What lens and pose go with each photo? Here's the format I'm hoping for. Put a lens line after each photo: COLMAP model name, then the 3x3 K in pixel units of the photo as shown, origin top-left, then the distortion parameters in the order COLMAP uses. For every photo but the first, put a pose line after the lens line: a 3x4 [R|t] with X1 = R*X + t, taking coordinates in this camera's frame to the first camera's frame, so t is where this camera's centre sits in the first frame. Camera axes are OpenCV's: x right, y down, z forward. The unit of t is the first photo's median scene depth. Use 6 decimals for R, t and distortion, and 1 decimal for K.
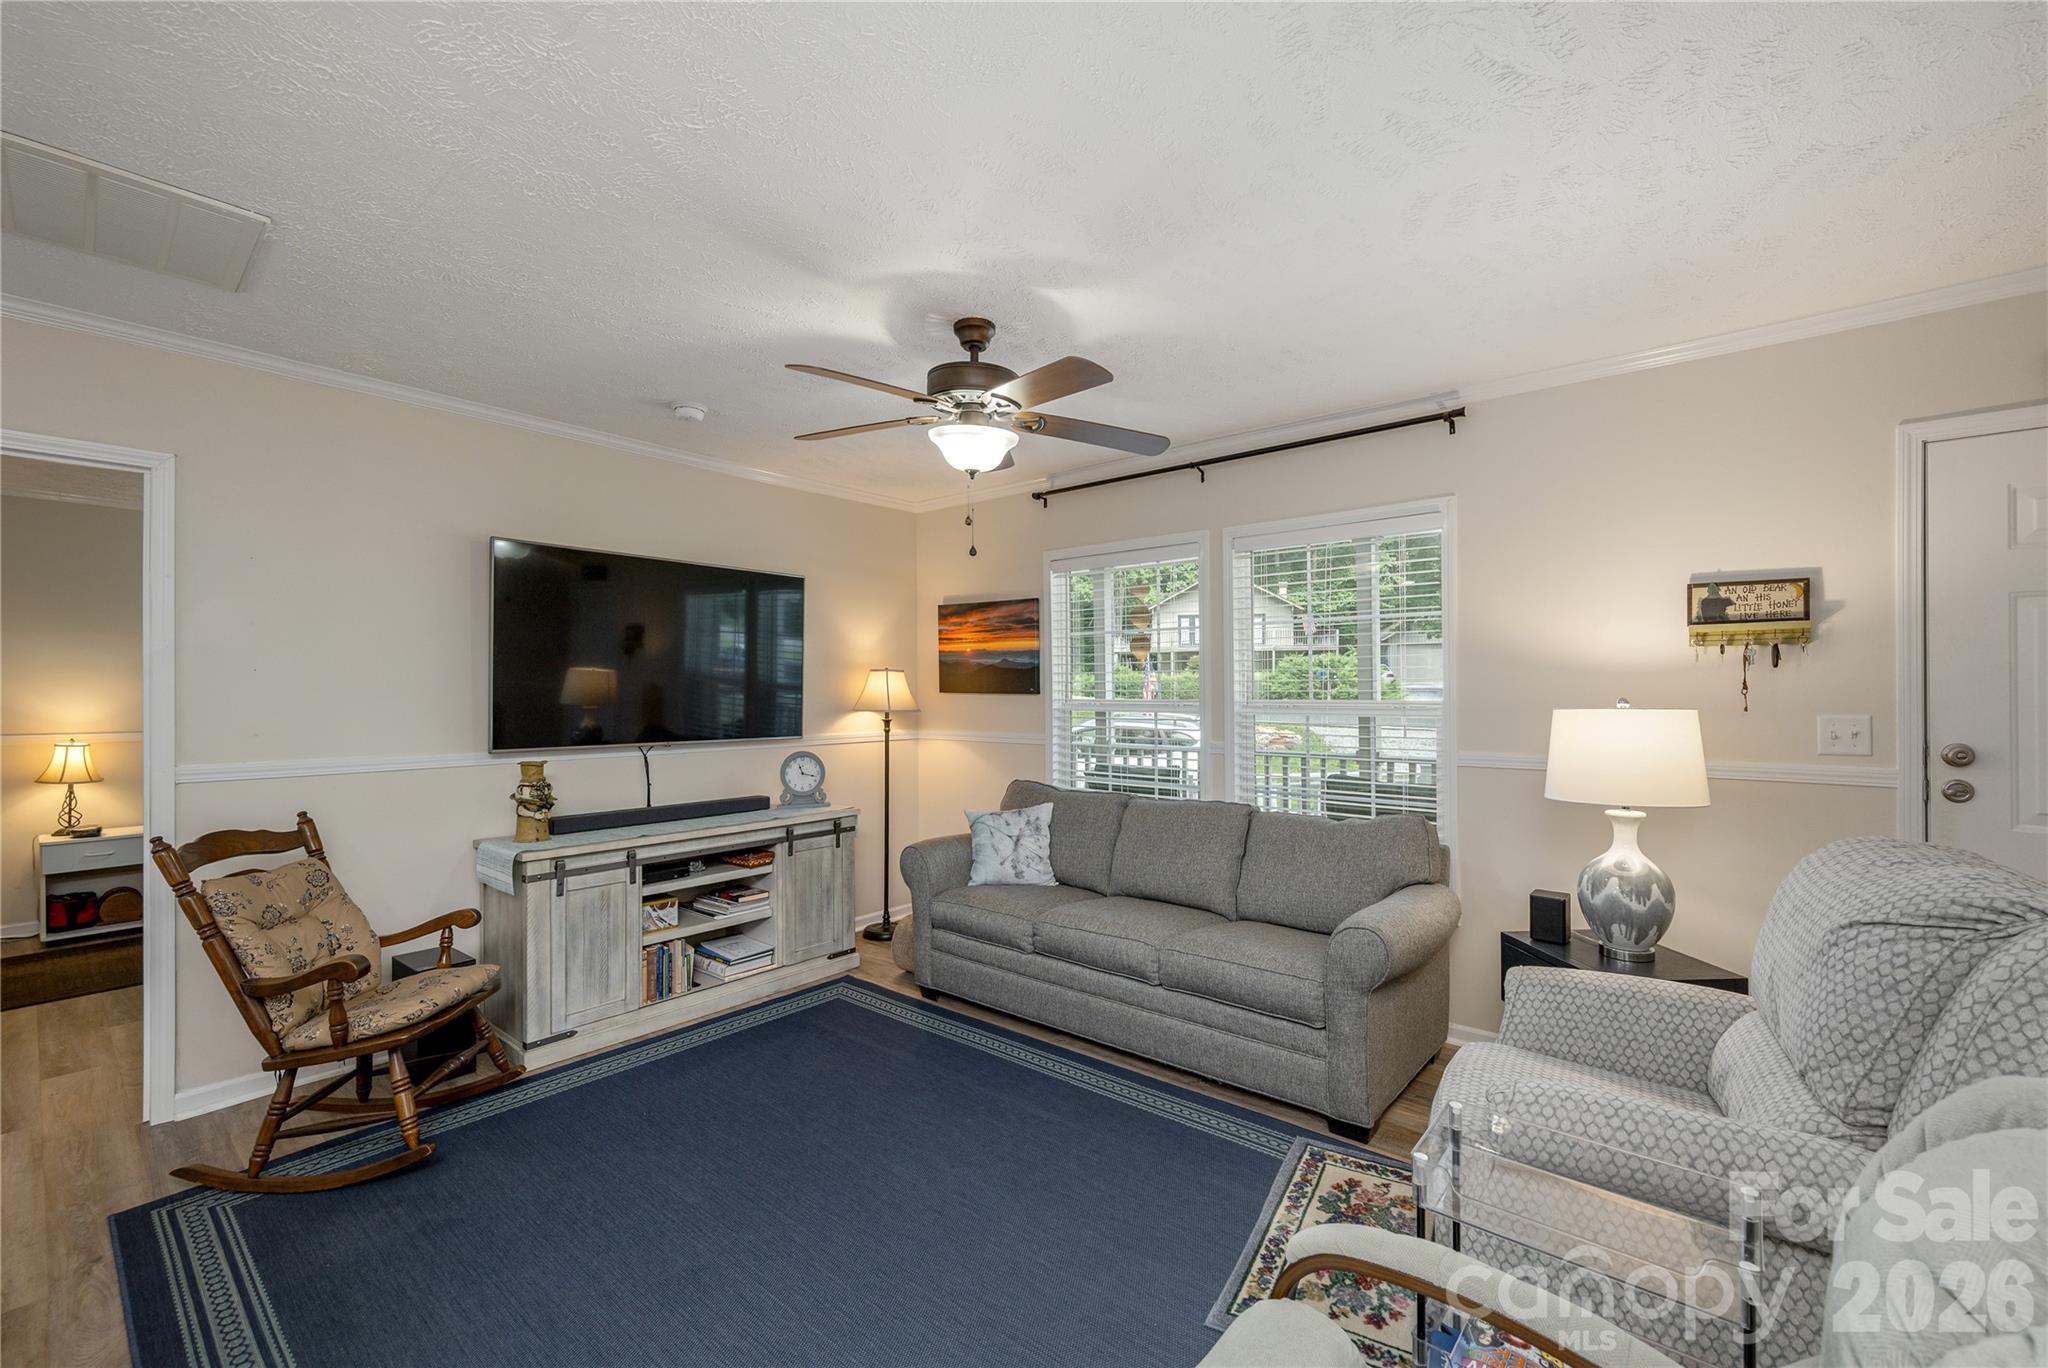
lens RADIAL K [[864.3, 0, 1070.1], [0, 864.3, 689.4], [0, 0, 1]] dist [-0.002615, -0.000302]
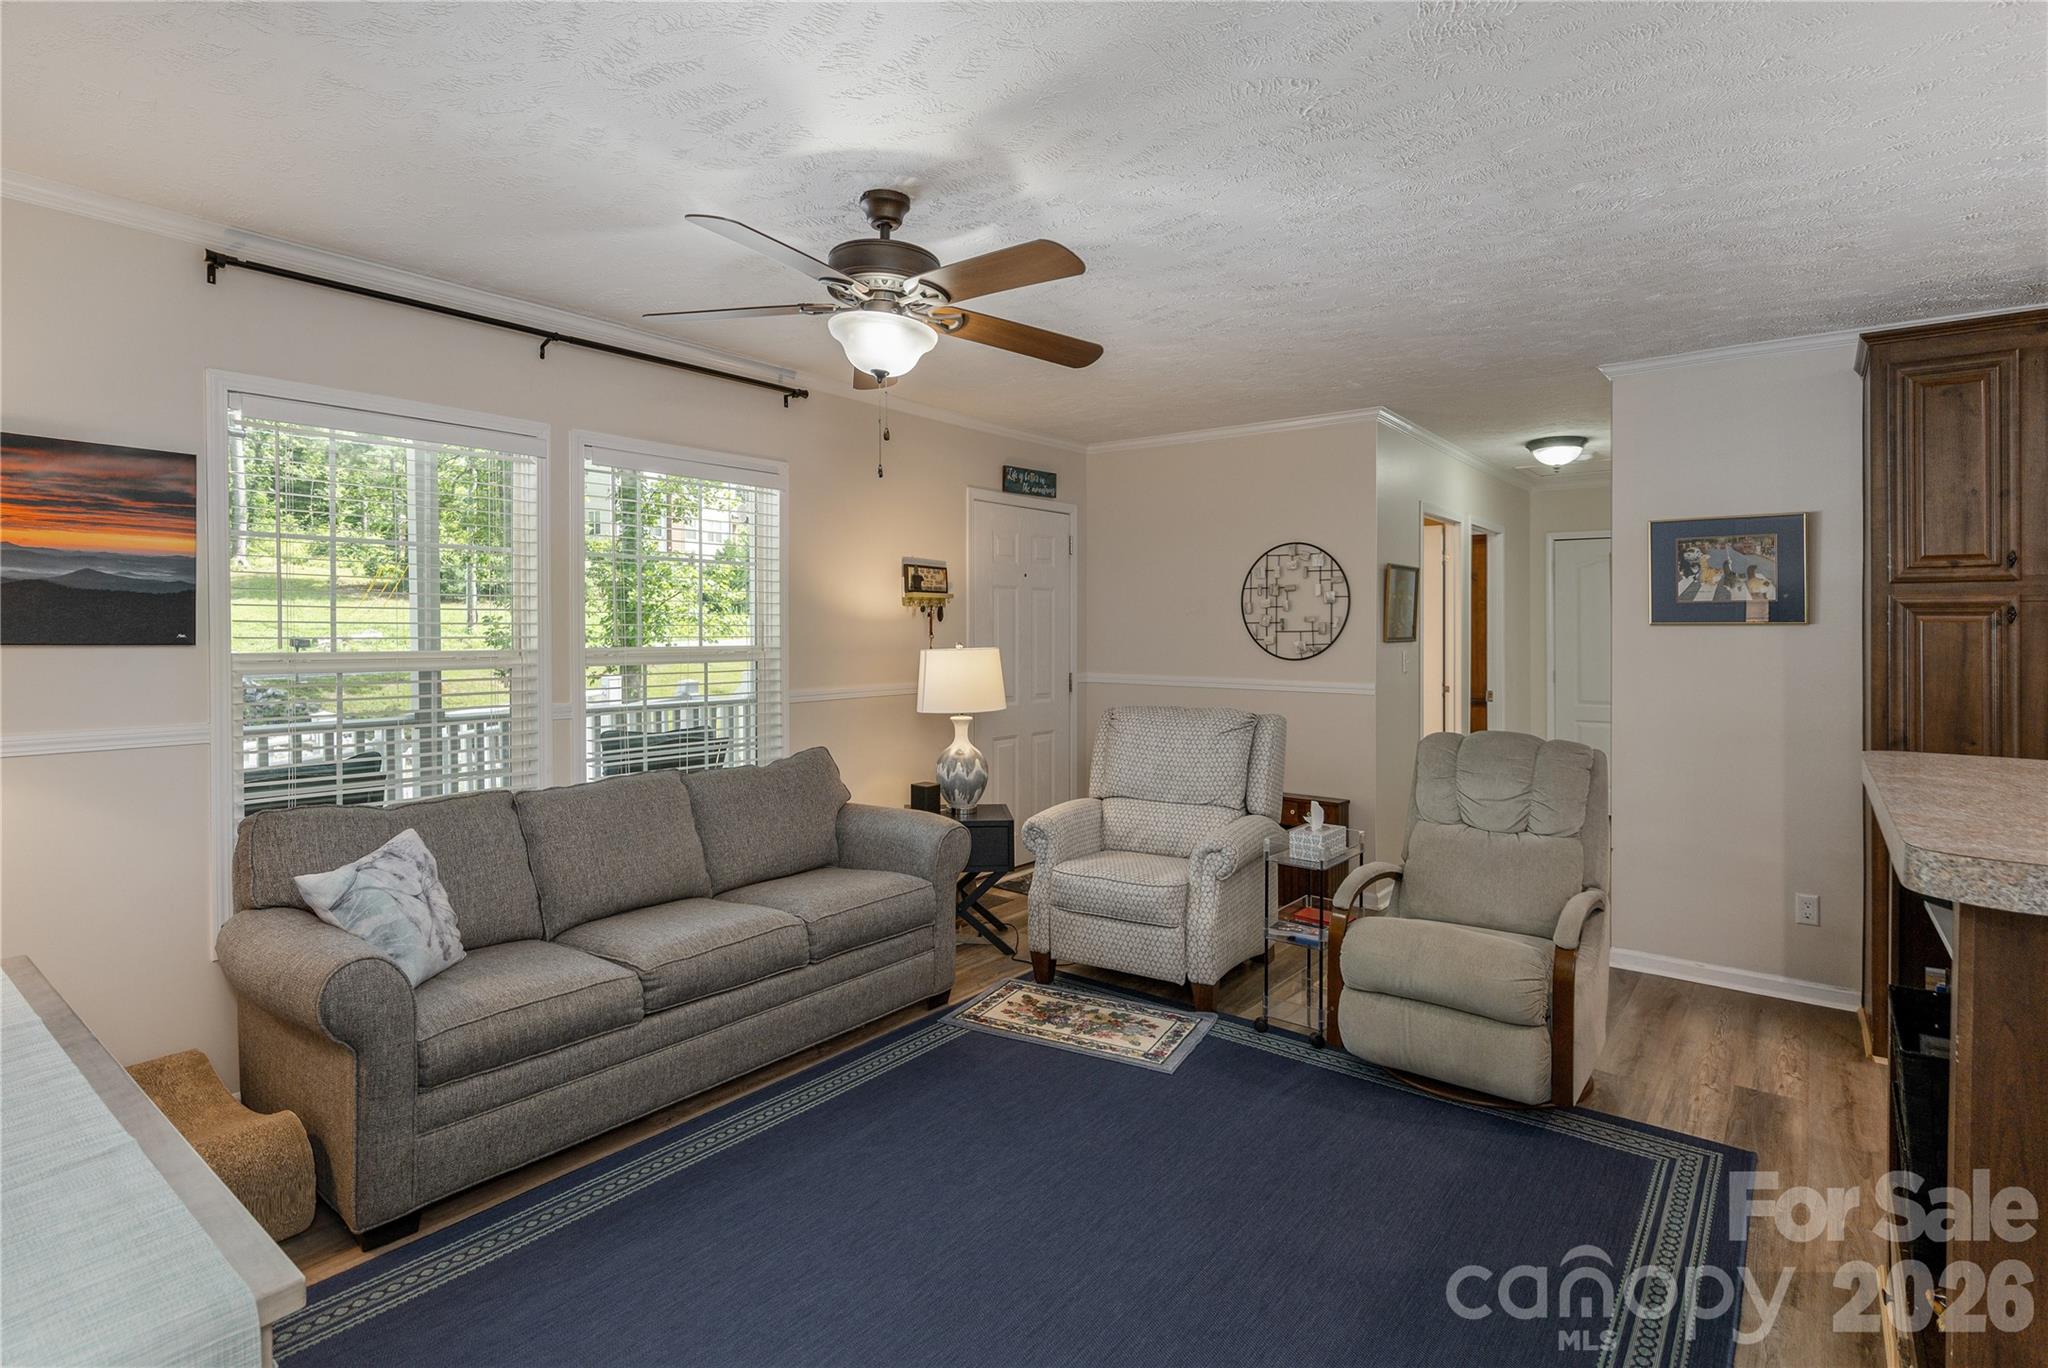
lens RADIAL K [[1012.3, 0, 1014.0], [0, 1012.3, 619.0], [0, 0, 1]] dist [0.008285, -0.001546]
pose [[-0.015941, 0.013356, 0.999784, -0.783447], [-0.002709, 0.999907, -0.013401, -0.003997], [-0.999869, -0.002923, -0.015904, 0.649384]]
